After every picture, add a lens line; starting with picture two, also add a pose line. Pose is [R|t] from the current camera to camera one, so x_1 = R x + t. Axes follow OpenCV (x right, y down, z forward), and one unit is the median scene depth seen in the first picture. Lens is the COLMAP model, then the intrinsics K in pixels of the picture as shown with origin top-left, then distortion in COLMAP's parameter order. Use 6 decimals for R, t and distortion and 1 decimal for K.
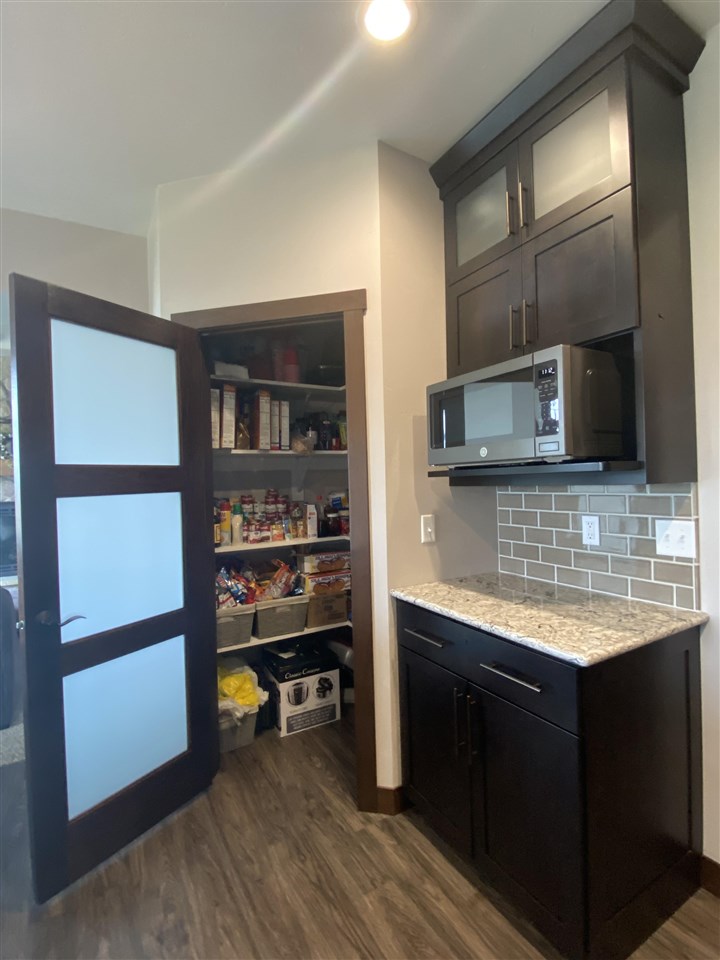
lens RADIAL K [[459.2, 0, 360.0], [0, 459.2, 480.0], [0, 0, 1]] dist [-0.014734, -0.000453]
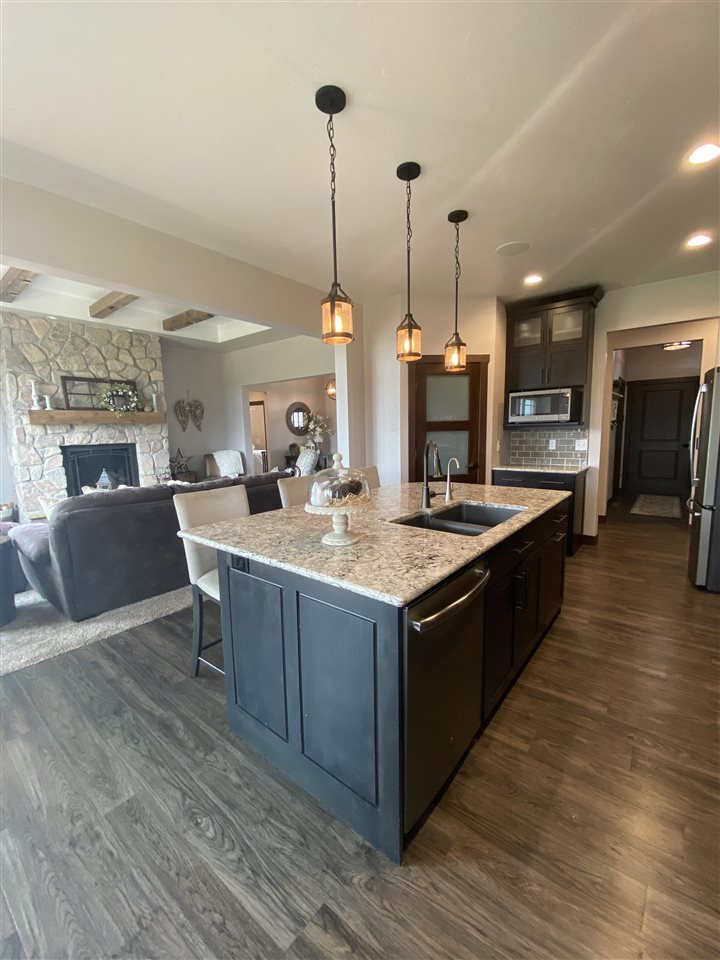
lens RADIAL K [[389.4, 0, 360.0], [0, 389.4, 480.0], [0, 0, 1]] dist [0.020259, -0.021031]
pose [[0.937063, -0.036325, 0.347266, -1.753648], [-0.004914, 0.993103, 0.117142, 0.051660], [-0.349126, -0.111476, 0.930421, -1.083013]]
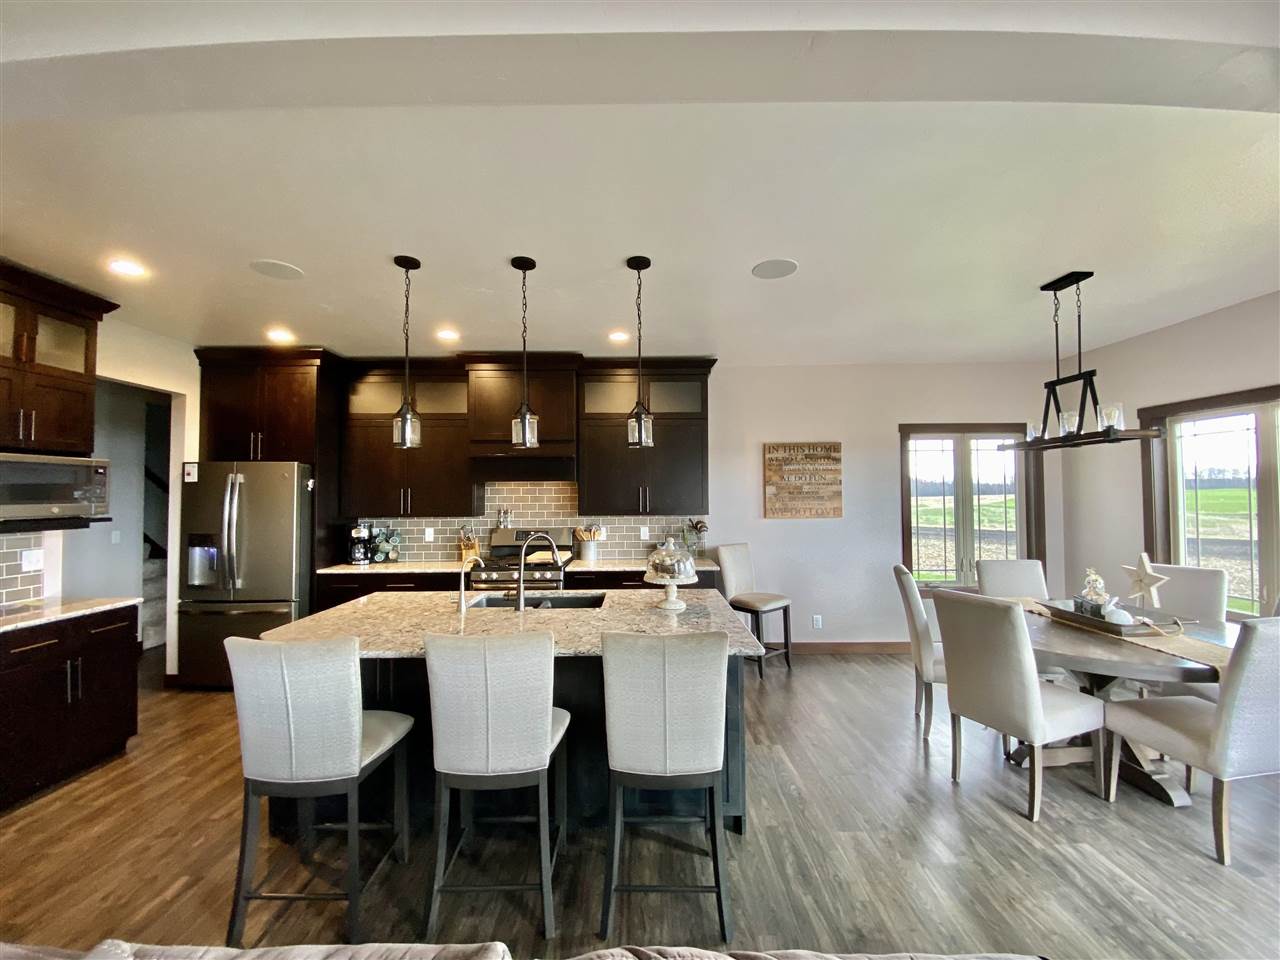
lens RADIAL K [[519.2, 0, 636.6], [0, 519.2, 477.2], [0, 0, 1]] dist [0.020259, -0.021031]
pose [[-0.857405, 0.050634, 0.512145, -2.269633], [0.027930, 0.998260, -0.051934, -0.026345], [-0.513884, -0.030225, -0.857327, 1.439864]]
